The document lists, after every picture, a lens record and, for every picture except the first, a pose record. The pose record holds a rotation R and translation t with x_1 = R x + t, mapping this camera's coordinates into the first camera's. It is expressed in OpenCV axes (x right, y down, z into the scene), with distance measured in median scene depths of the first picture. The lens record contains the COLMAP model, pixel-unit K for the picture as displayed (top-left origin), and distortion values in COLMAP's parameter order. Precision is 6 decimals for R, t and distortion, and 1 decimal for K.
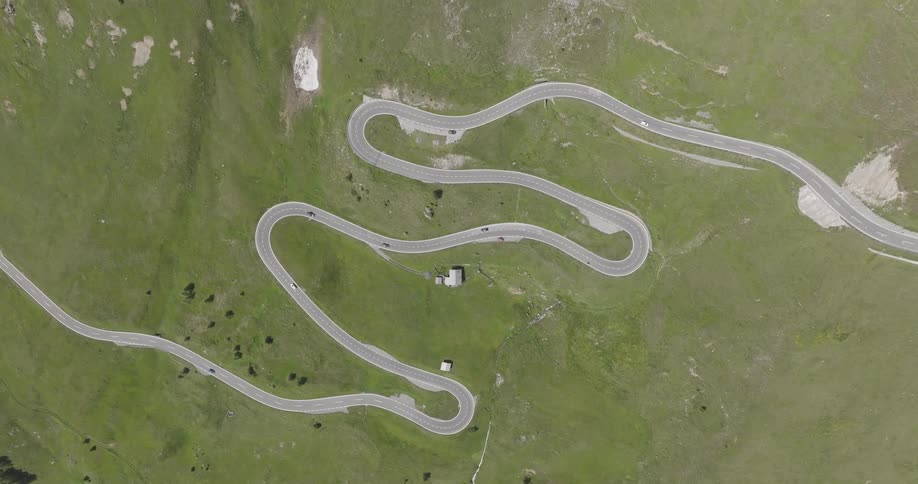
lens RADIAL K [[676.1, 0, 459.0], [0, 676.1, 242.0], [0, 0, 1]] dist [-0.136068, 0.135040]
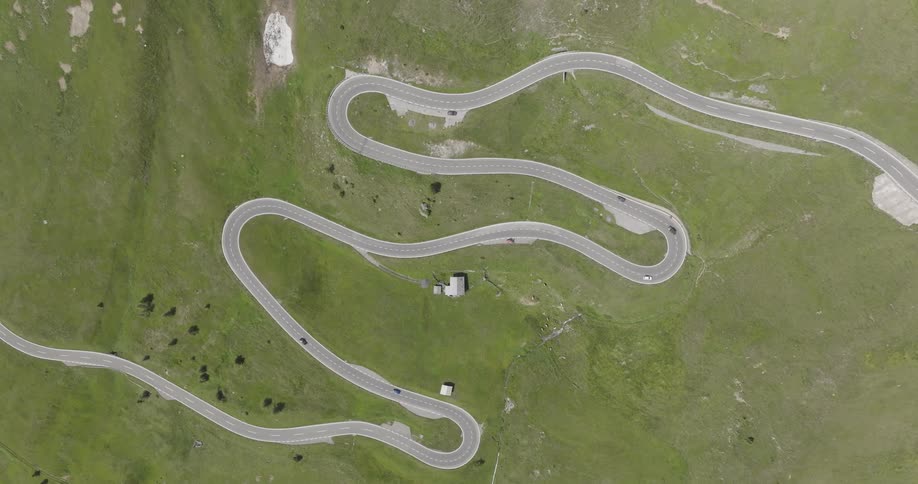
lens RADIAL K [[676.1, 0, 459.0], [0, 676.1, 242.0], [0, 0, 1]] dist [-0.136068, 0.135040]
pose [[0.999984, -0.005073, -0.002687, -0.000355], [0.005073, 0.999987, 0.000276, -0.003339], [0.002685, -0.000289, 0.999996, 0.157061]]
